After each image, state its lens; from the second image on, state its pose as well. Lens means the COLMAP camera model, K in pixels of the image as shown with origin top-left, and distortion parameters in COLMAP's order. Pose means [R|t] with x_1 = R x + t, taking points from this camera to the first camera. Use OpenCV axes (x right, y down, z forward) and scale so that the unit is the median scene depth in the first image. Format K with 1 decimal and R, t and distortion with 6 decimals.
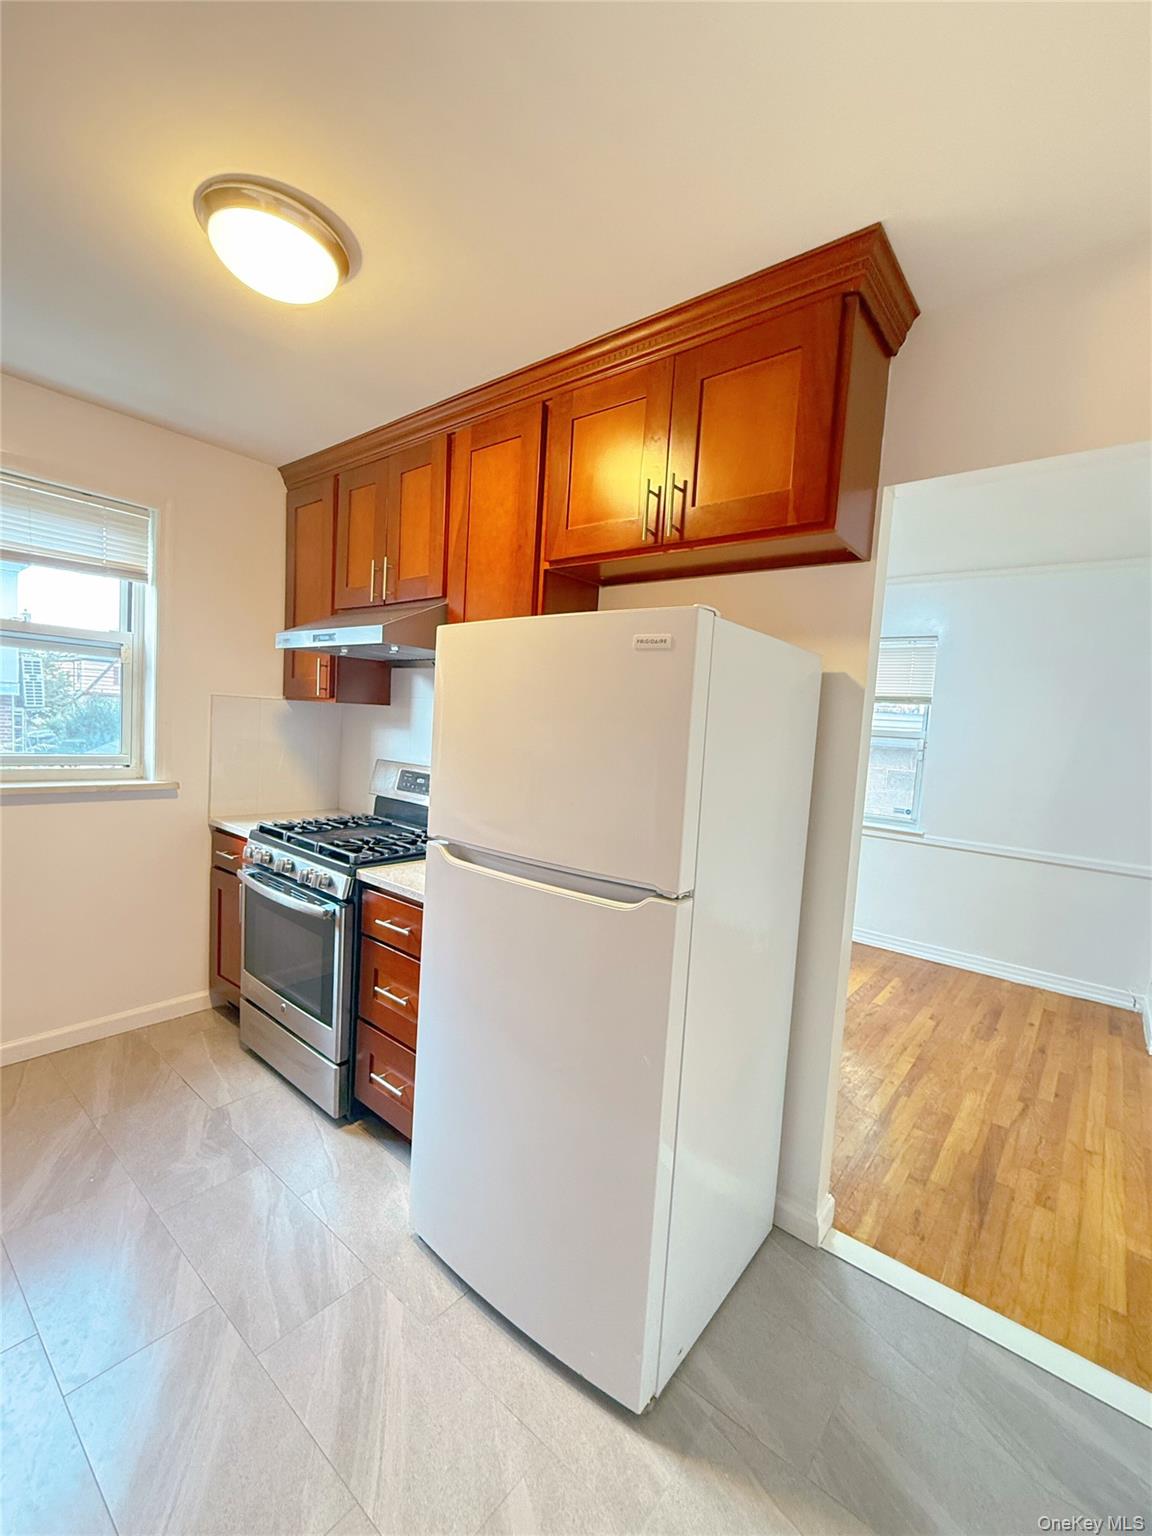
lens RADIAL K [[655.3, 0, 573.8], [0, 655.3, 775.3], [0, 0, 1]] dist [0.001385, -0.000631]
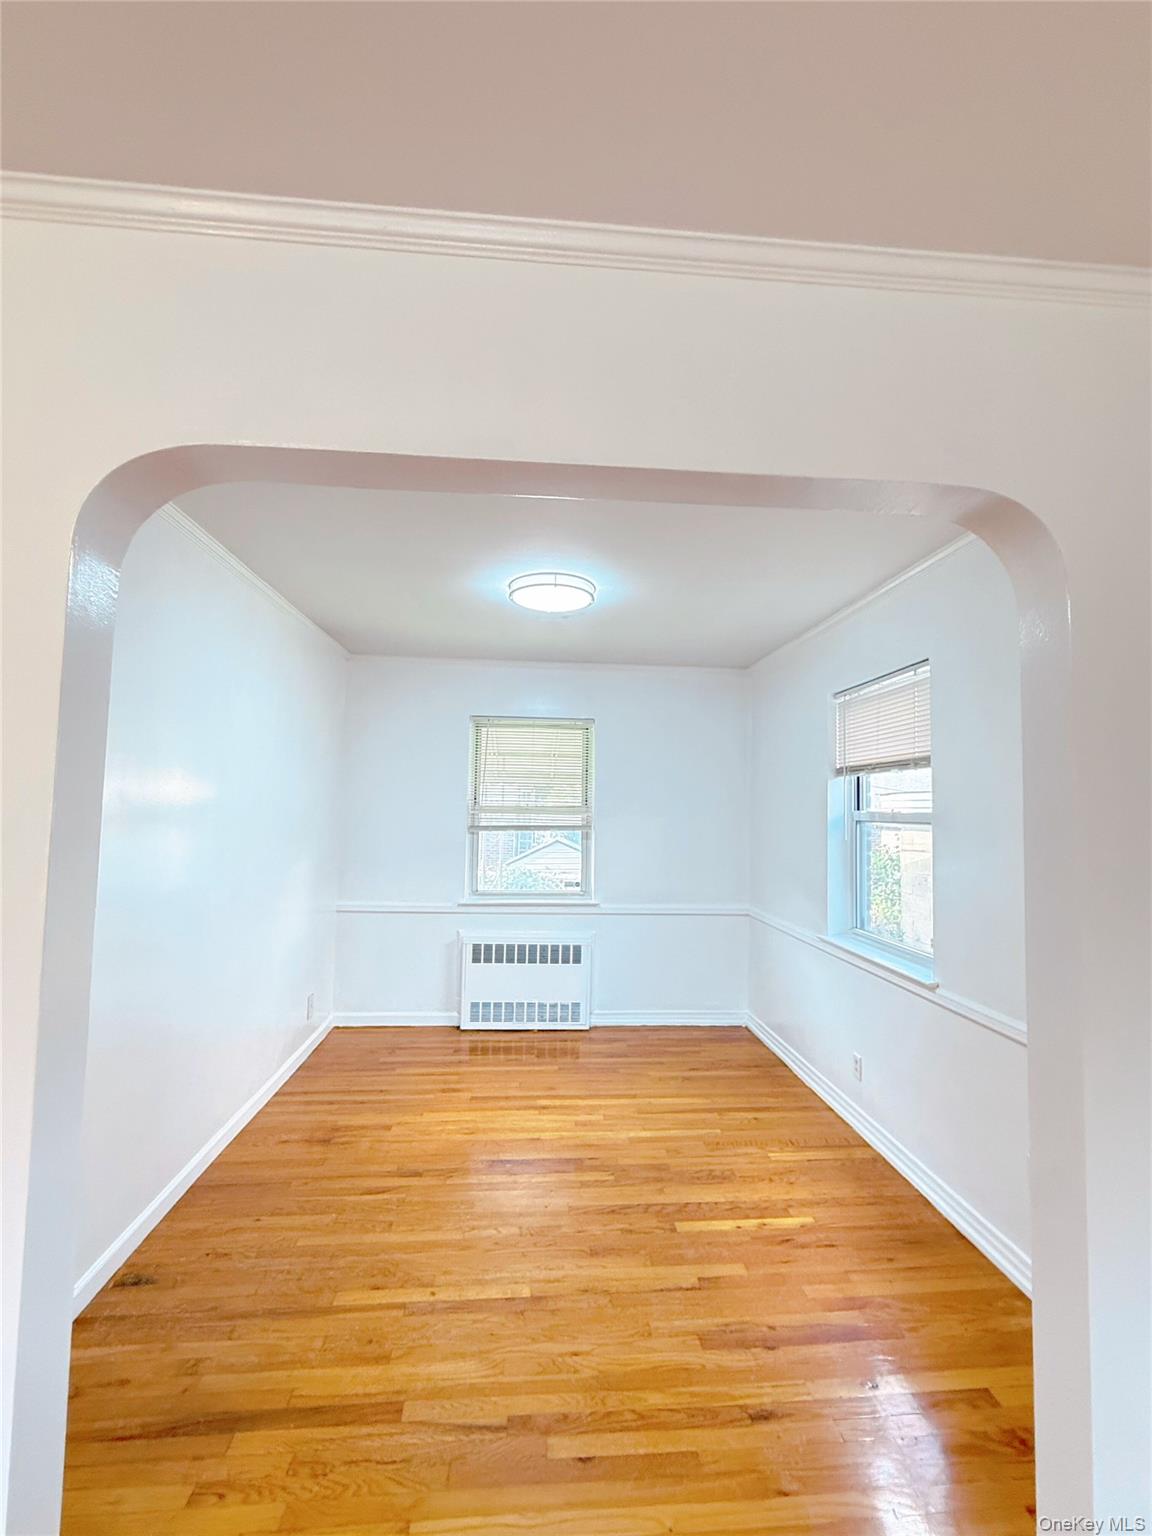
lens RADIAL K [[655.3, 0, 577.5], [0, 655.3, 759.7], [0, 0, 1]] dist [0.001385, -0.000631]
pose [[0.696012, -0.101568, -0.710810, 0.123129], [-0.031225, 0.984727, -0.171283, 0.000166], [0.717350, 0.141410, 0.682211, 0.055595]]
